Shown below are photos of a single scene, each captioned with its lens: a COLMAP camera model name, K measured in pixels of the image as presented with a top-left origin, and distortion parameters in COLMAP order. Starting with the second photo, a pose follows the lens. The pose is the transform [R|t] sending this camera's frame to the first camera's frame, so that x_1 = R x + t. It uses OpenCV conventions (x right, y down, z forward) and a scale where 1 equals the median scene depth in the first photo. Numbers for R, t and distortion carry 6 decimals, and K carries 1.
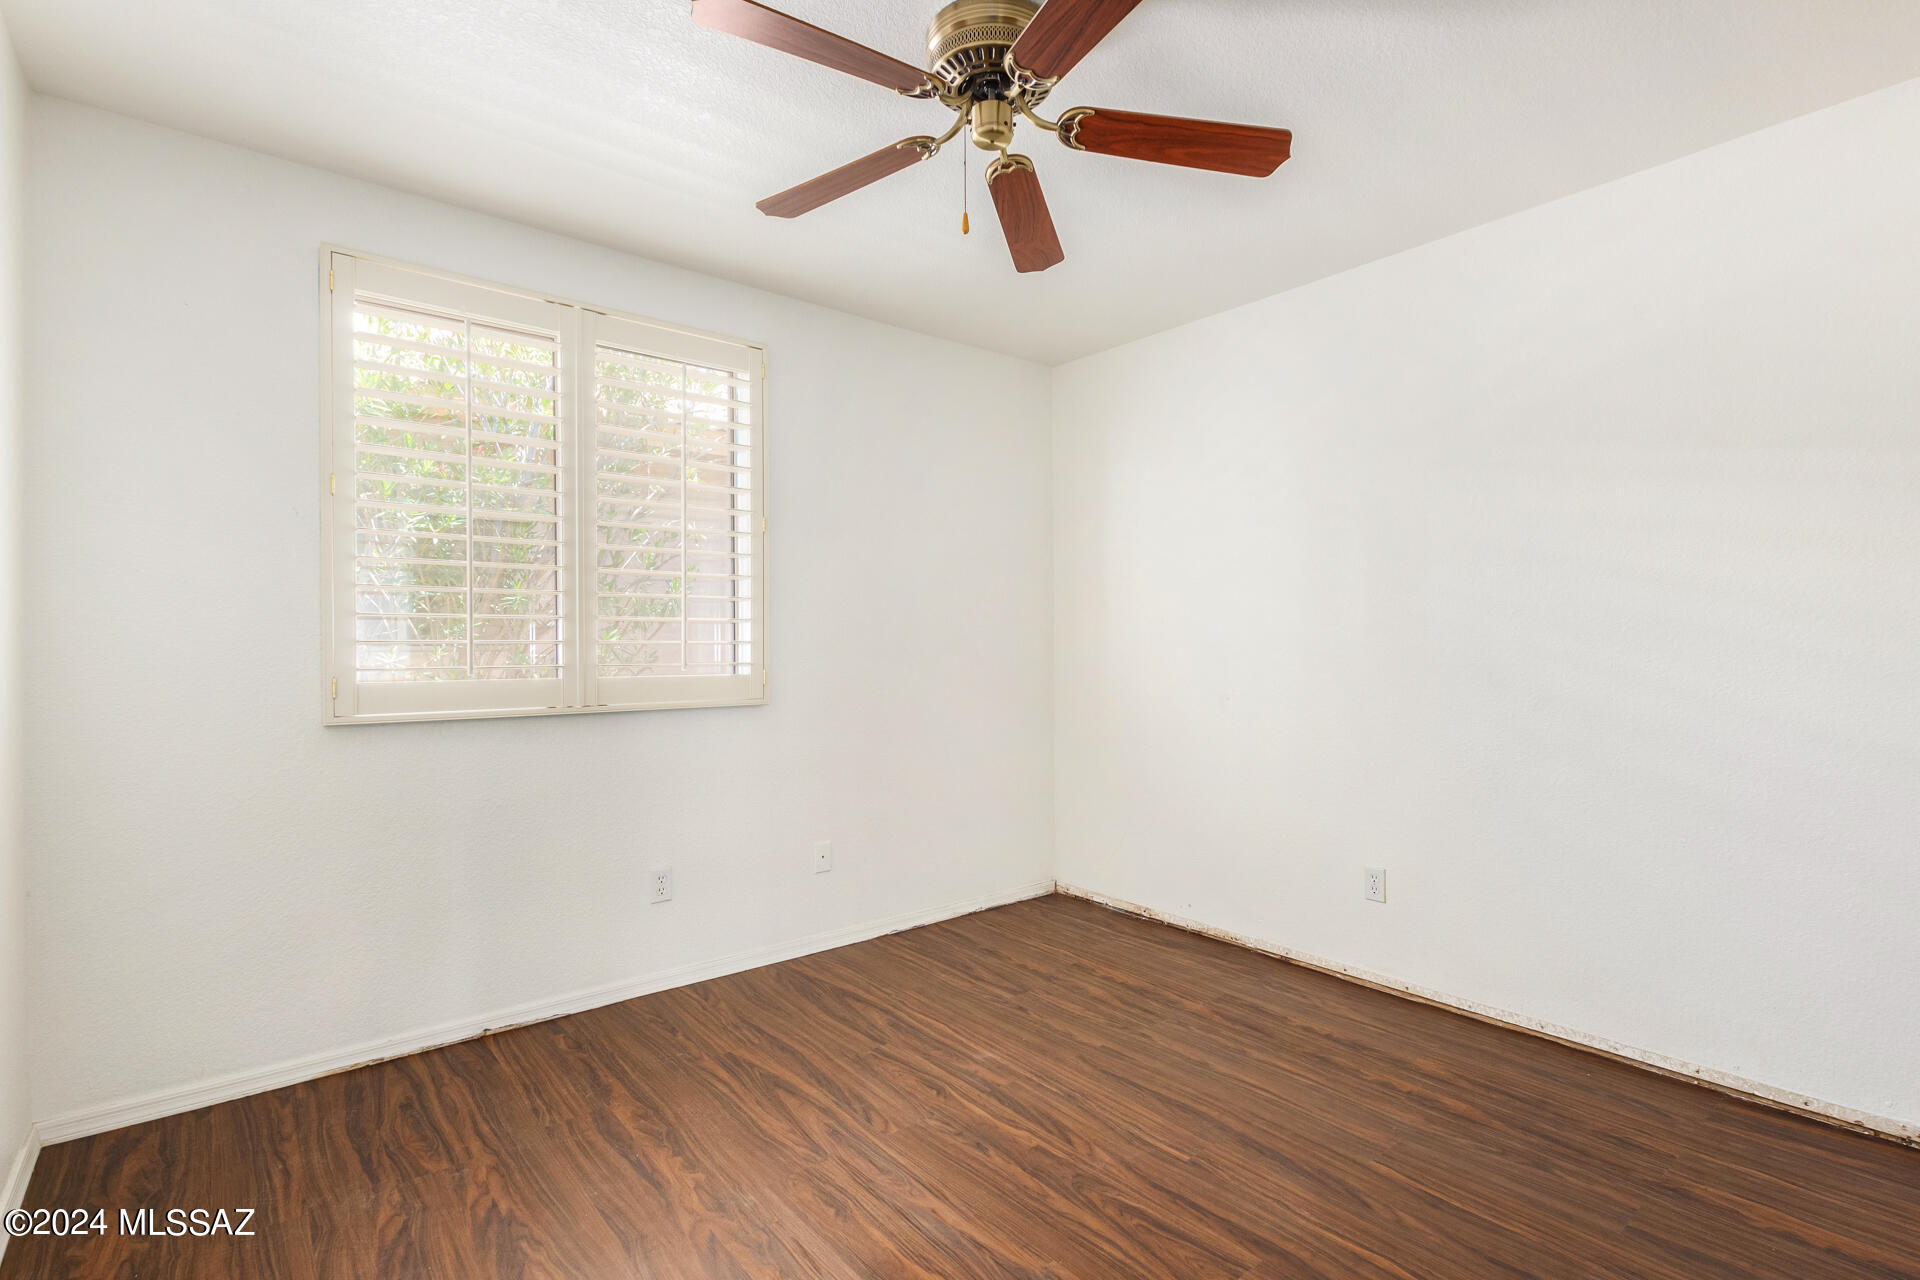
lens RADIAL K [[889.8, 0, 997.2], [0, 889.8, 652.6], [0, 0, 1]] dist [0.003779, 0.000179]
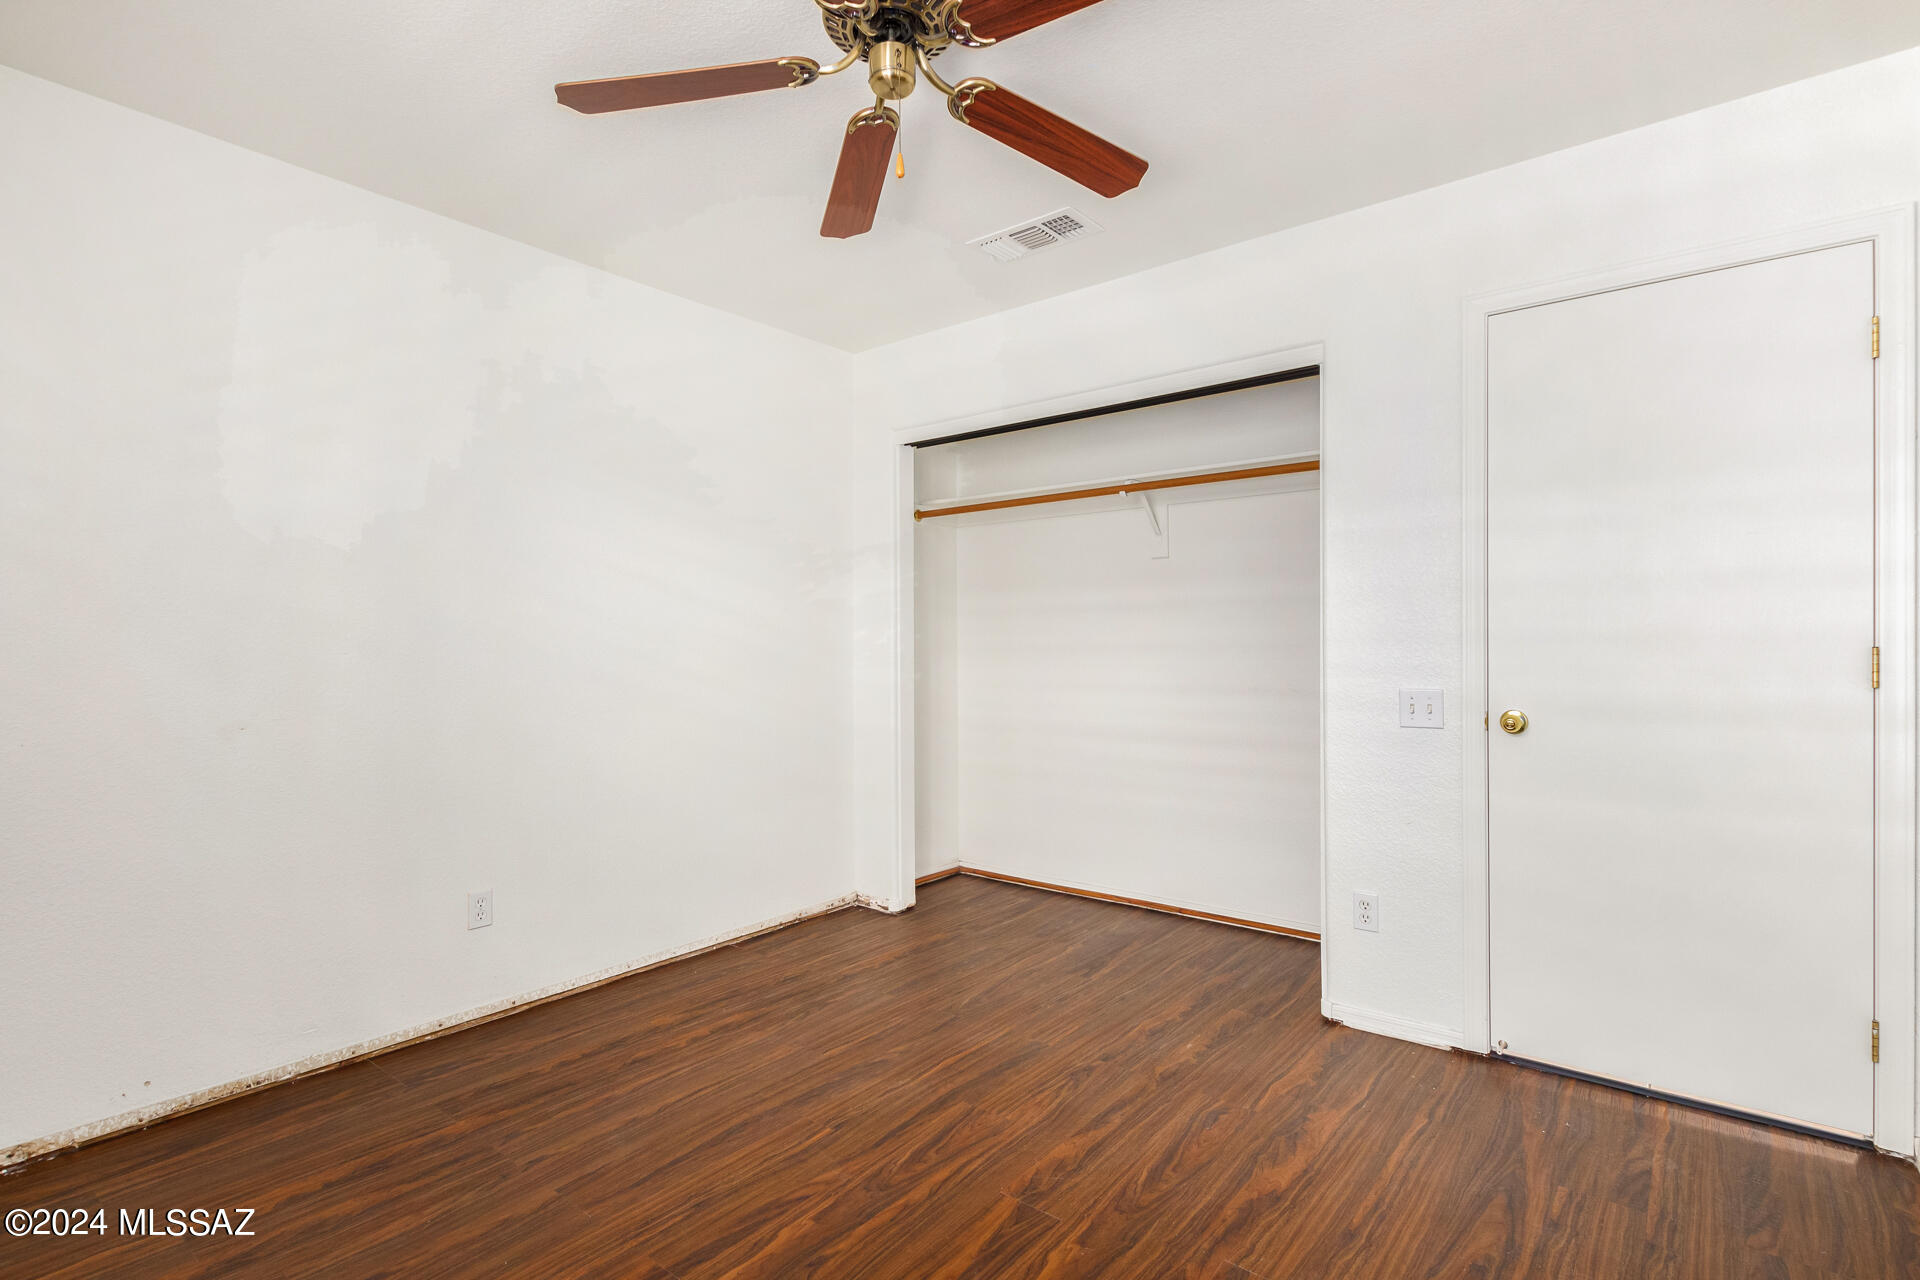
lens RADIAL K [[920.4, 0, 971.4], [0, 920.4, 634.5], [0, 0, 1]] dist [0.011199, -0.003556]
pose [[-0.189570, 0.009416, 0.981822, -0.706015], [0.010754, 0.999914, -0.007513, -0.003282], [-0.981808, 0.009135, -0.189655, 0.823714]]
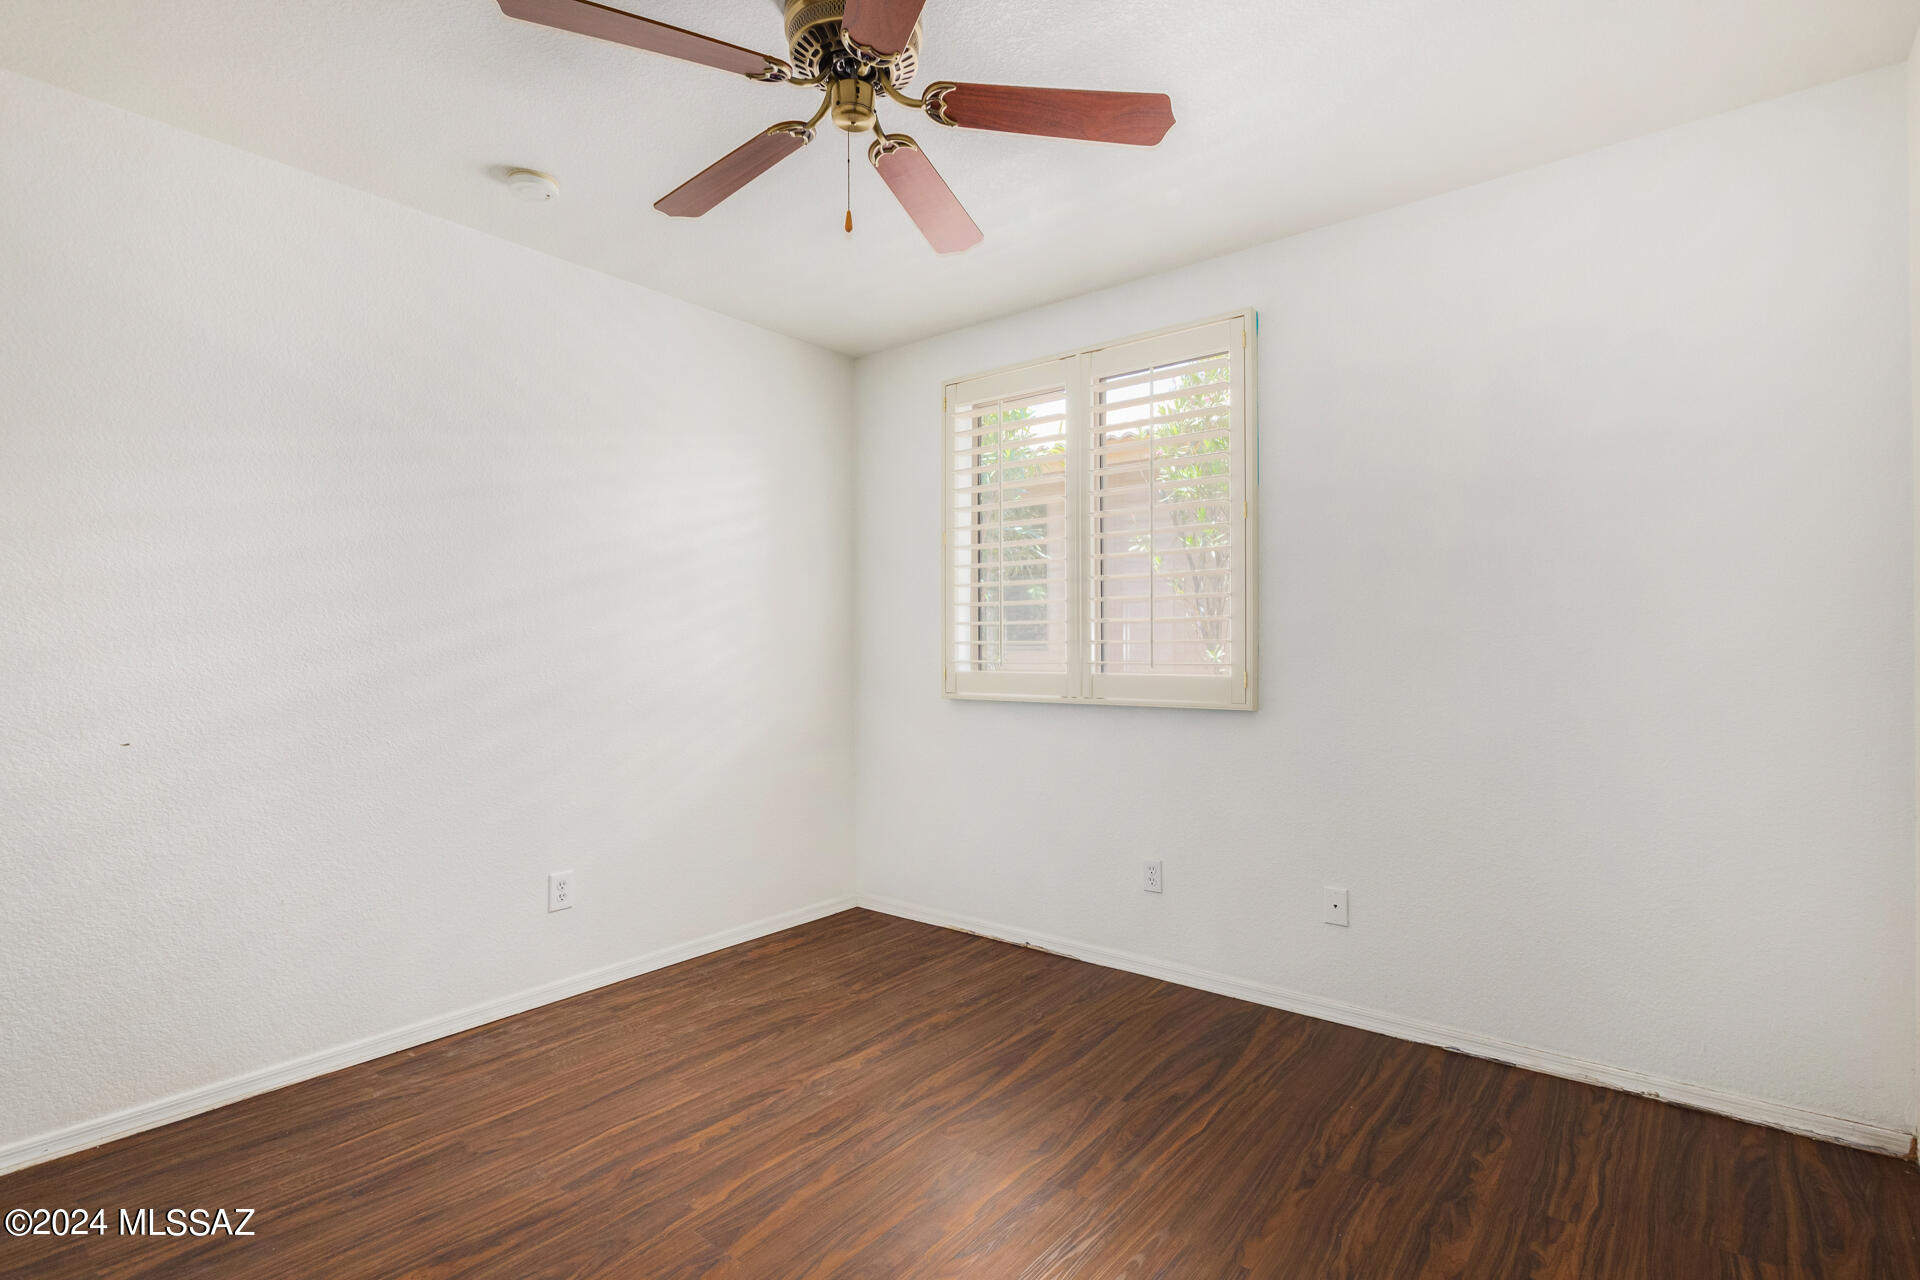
lens RADIAL K [[920.4, 0, 969.0], [0, 920.4, 640.9], [0, 0, 1]] dist [0.011199, -0.003556]
pose [[0.190372, -0.008033, -0.981679, 0.743063], [0.000200, 0.999967, -0.008144, 0.000283], [0.981712, 0.001354, 0.190368, 0.693814]]
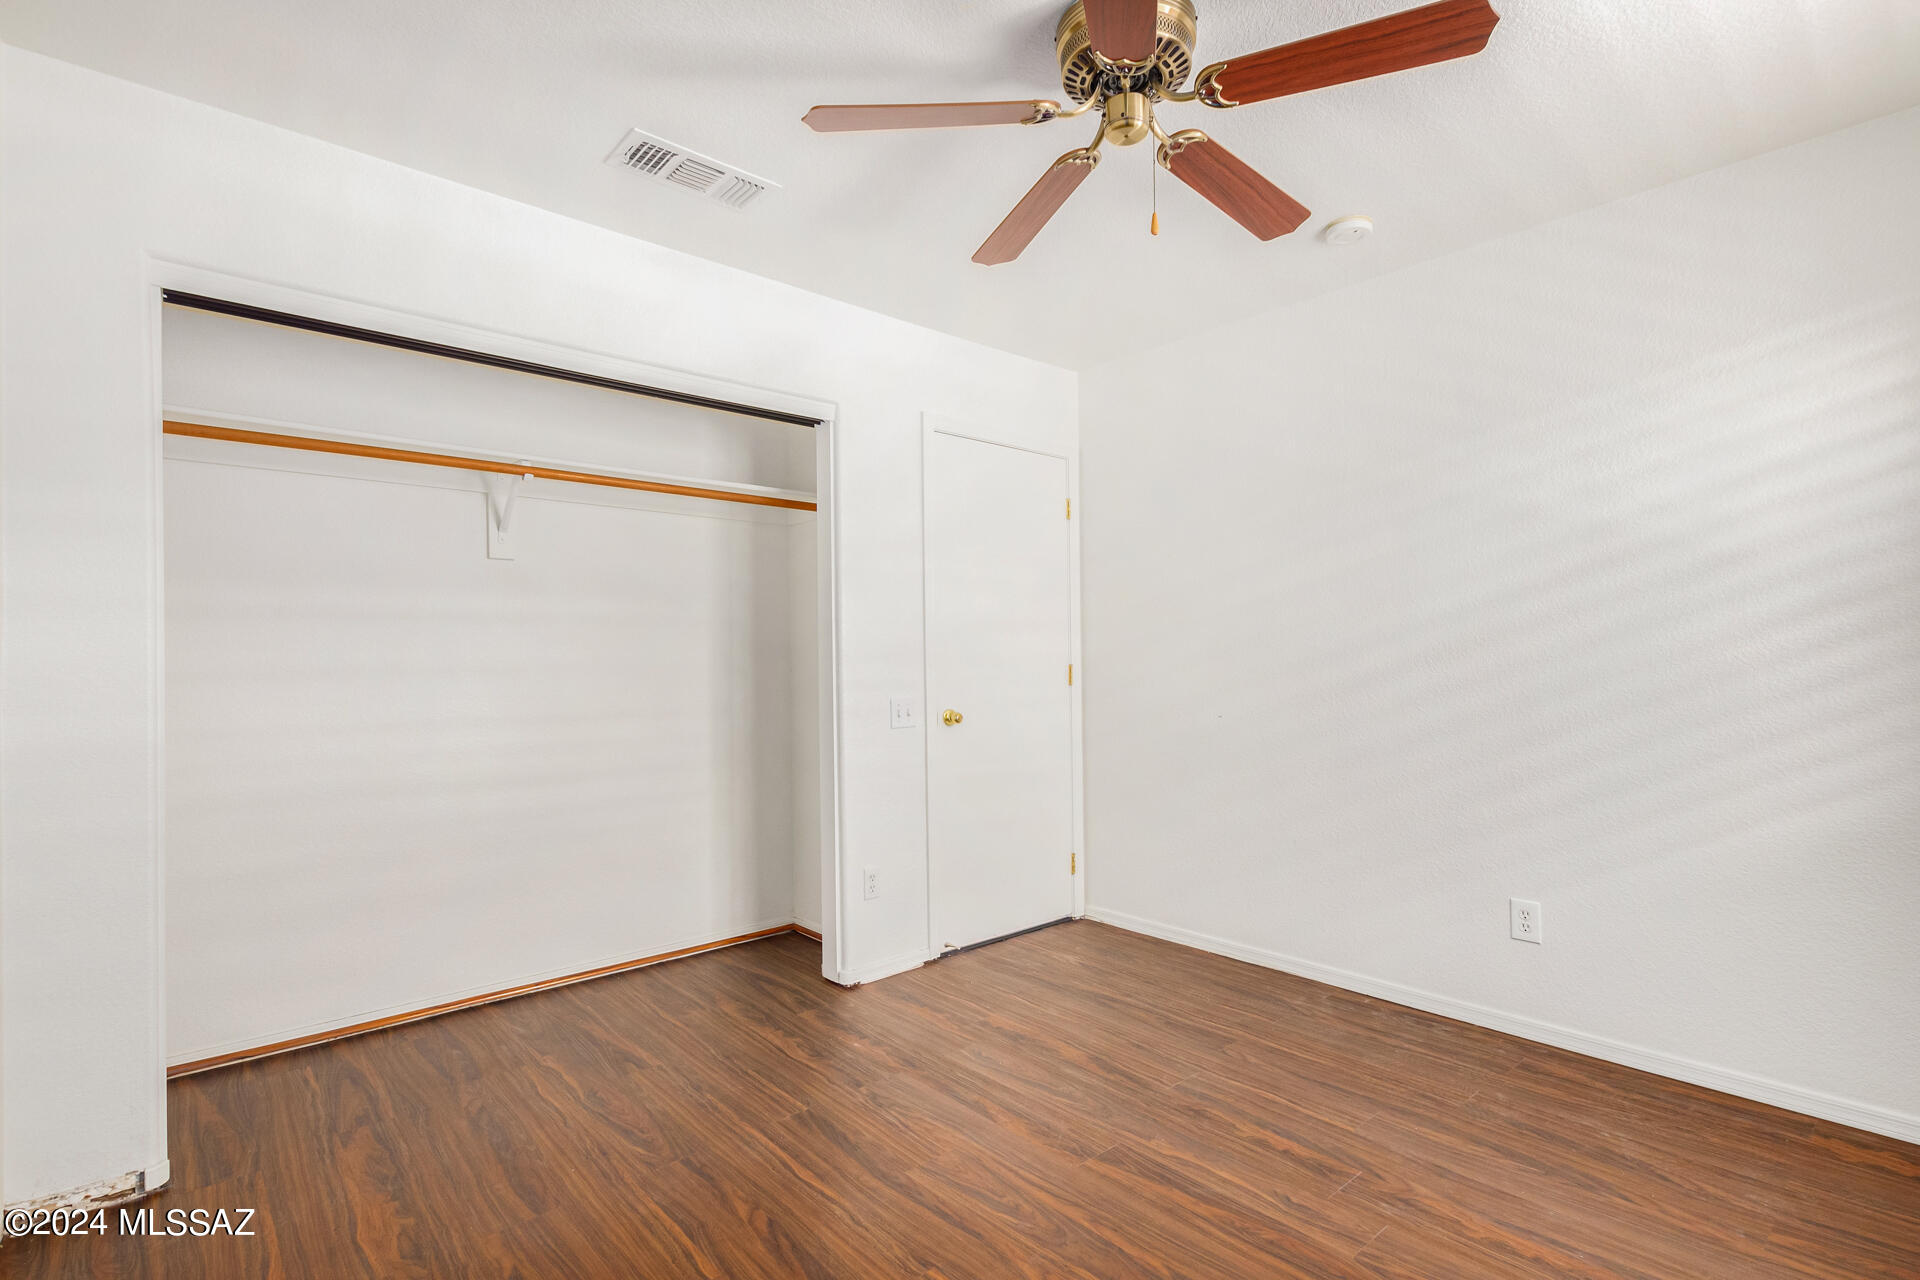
lens RADIAL K [[920.4, 0, 971.0], [0, 920.4, 656.8], [0, 0, 1]] dist [0.011199, -0.003556]
pose [[-0.999783, 0.008782, -0.018863, 0.148671], [0.008669, 0.999944, 0.006074, -0.012179], [0.018916, 0.005909, -0.999804, 1.483599]]
